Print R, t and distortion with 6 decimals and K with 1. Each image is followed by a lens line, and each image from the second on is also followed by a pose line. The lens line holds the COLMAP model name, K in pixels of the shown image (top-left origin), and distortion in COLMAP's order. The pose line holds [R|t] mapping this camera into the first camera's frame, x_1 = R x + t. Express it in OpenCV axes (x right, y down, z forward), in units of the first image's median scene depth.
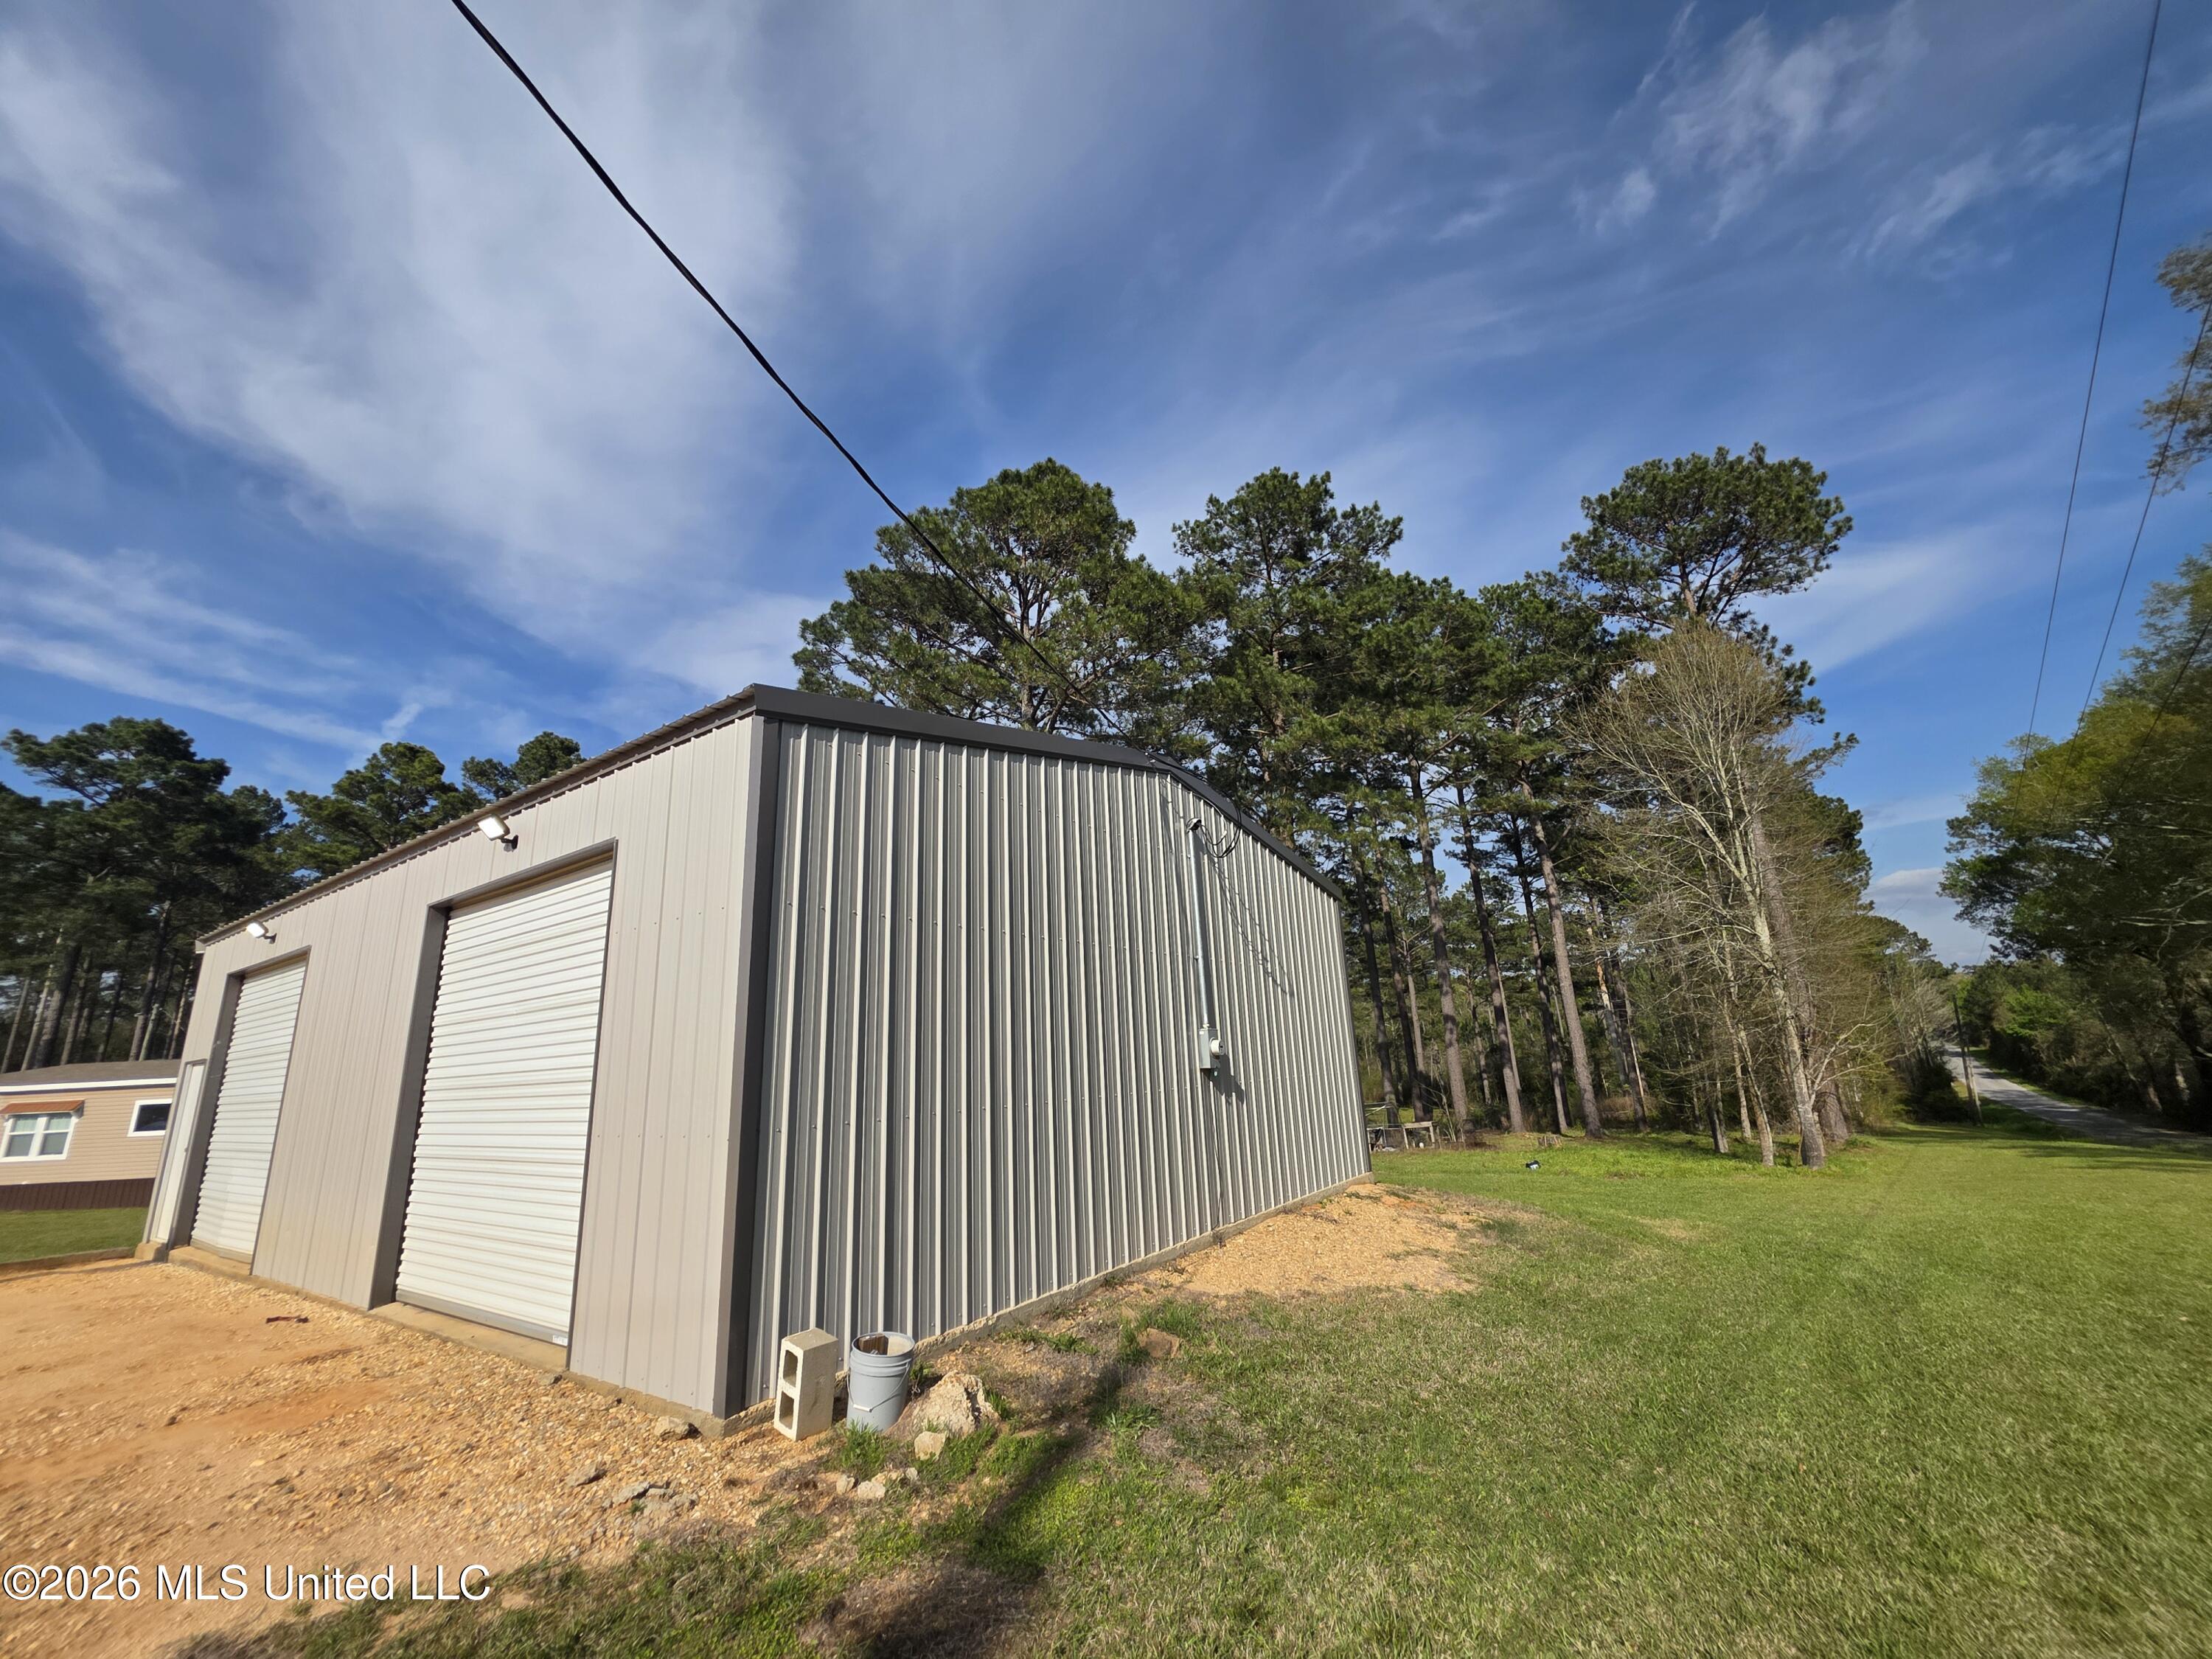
lens RADIAL K [[878.8, 0, 1080.8], [0, 878.8, 831.3], [0, 0, 1]] dist [0.006896, -0.001490]
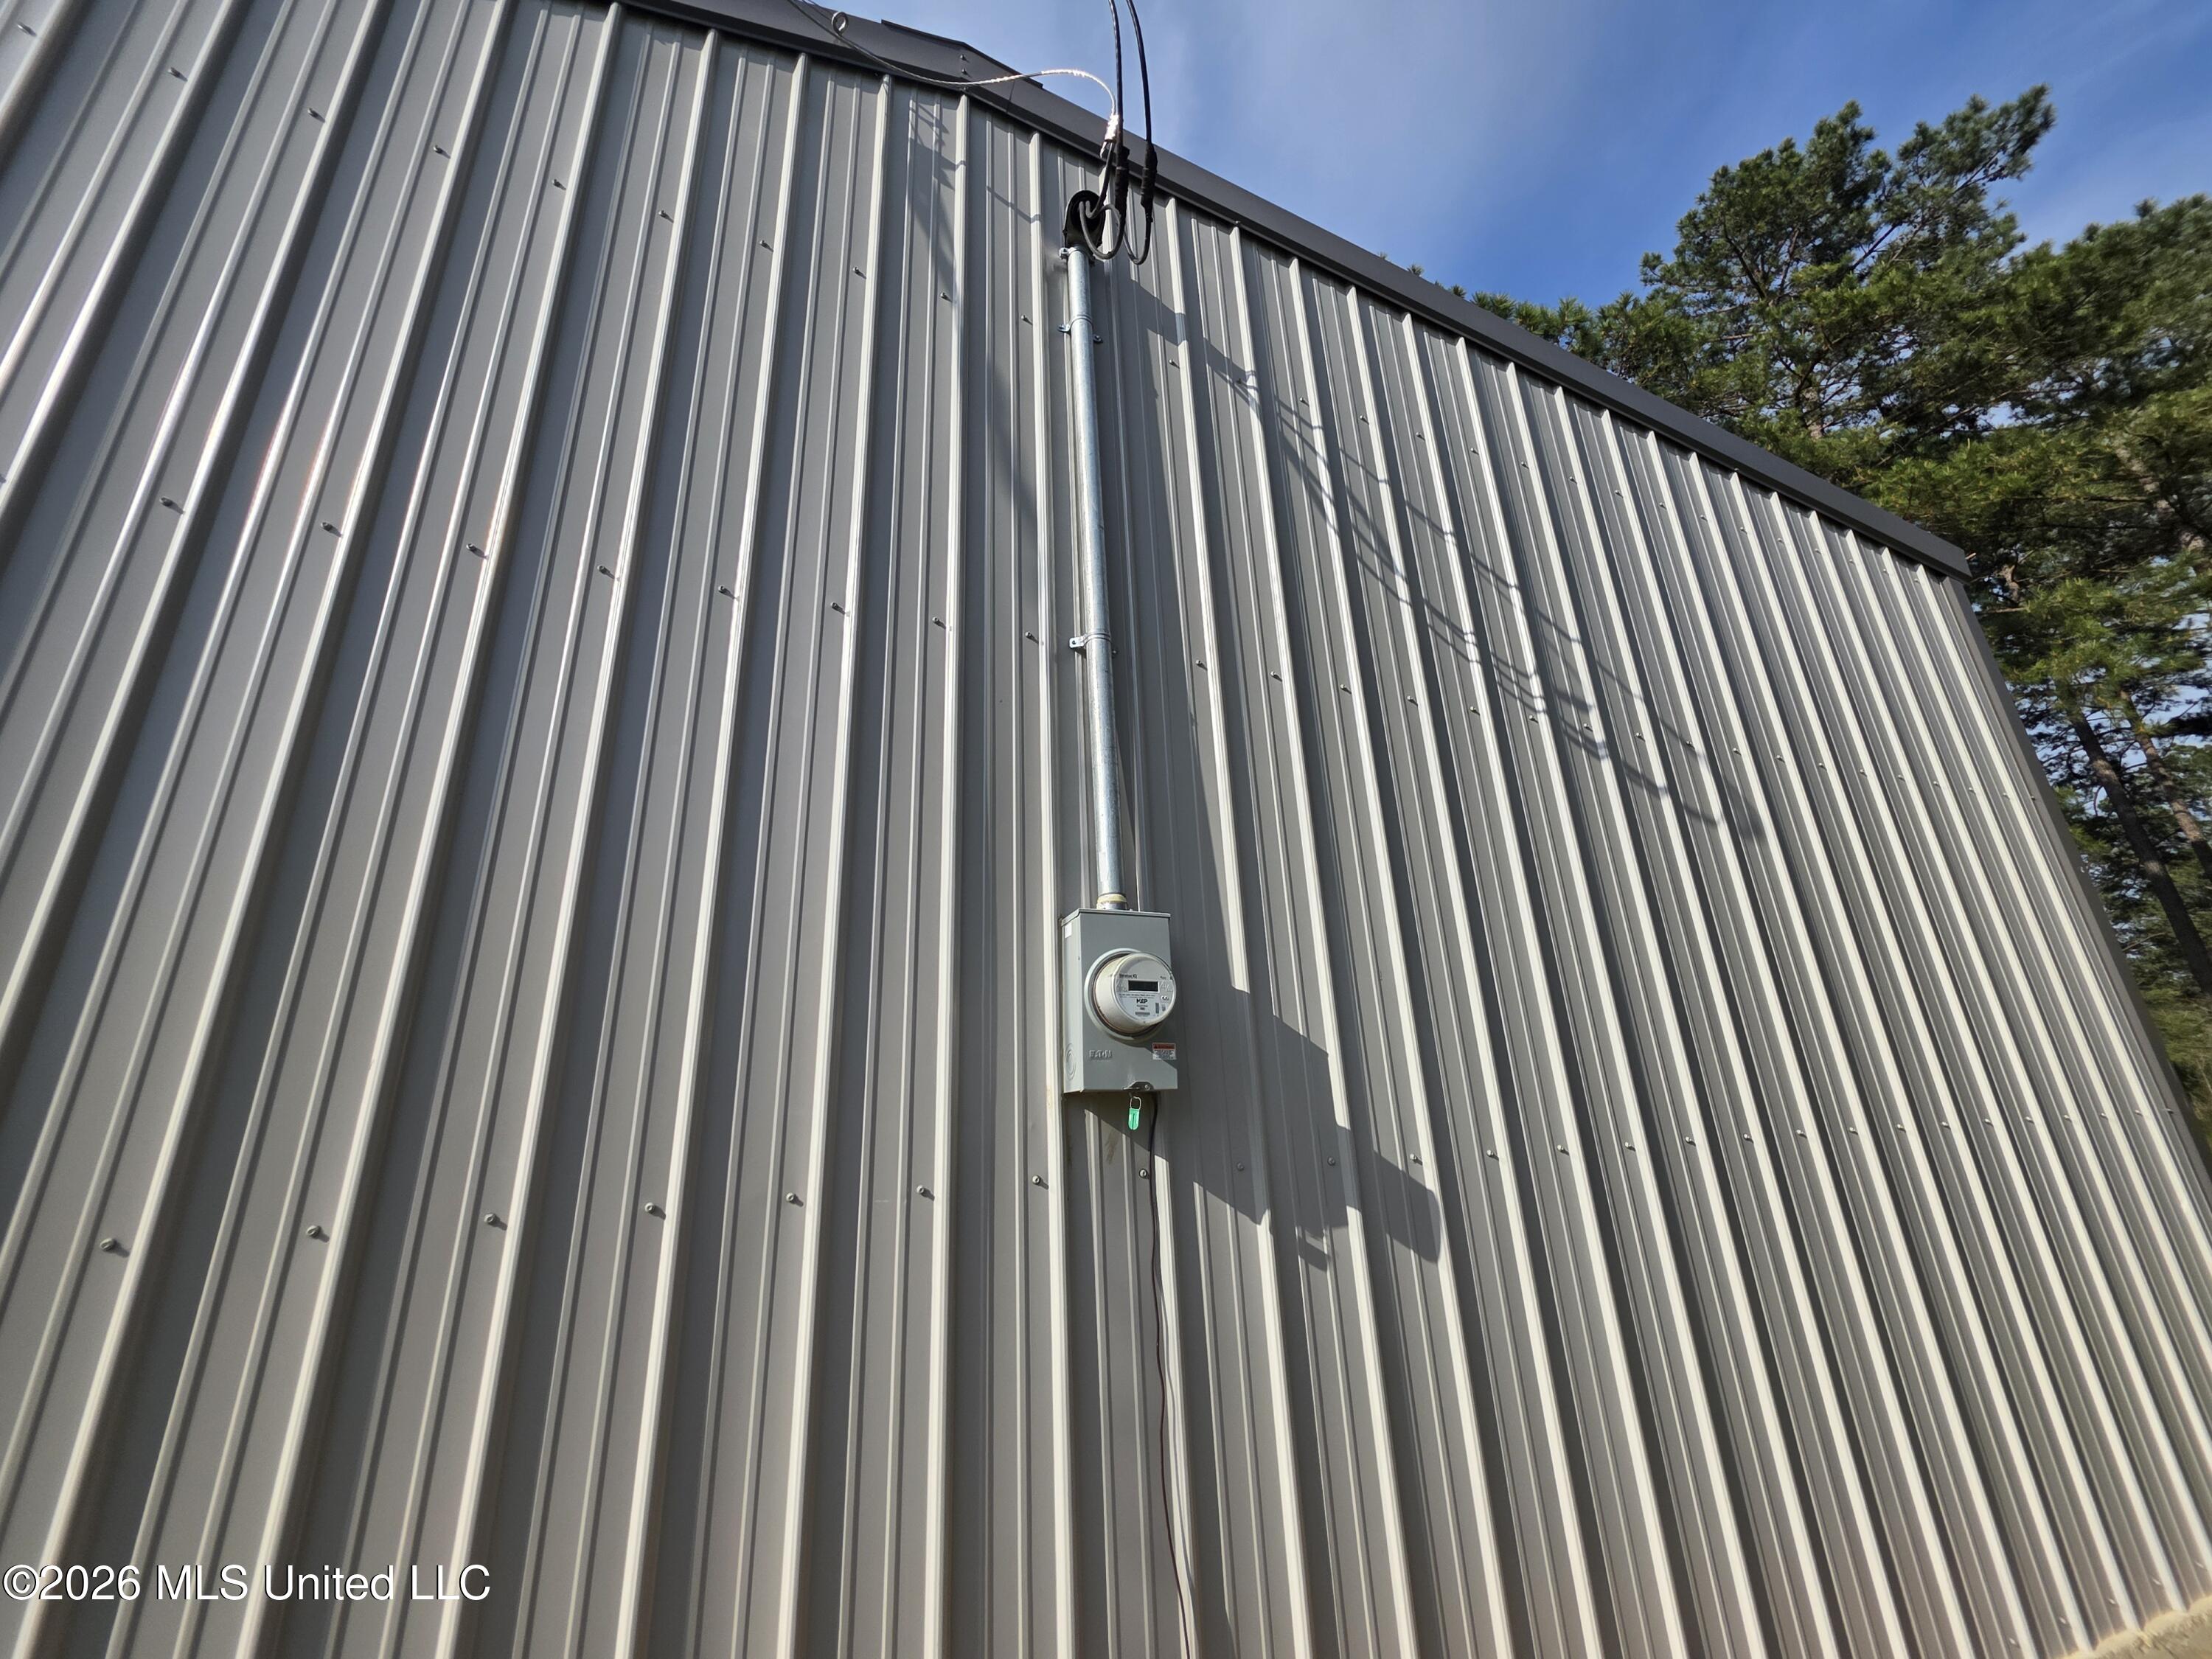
lens RADIAL K [[878.8, 0, 1099.6], [0, 878.8, 831.9], [0, 0, 1]] dist [0.006896, -0.001490]
pose [[0.841055, -0.173447, -0.512389, 0.074491], [0.141320, 0.984759, -0.101379, 0.065579], [0.522164, 0.012855, 0.852748, 0.232777]]
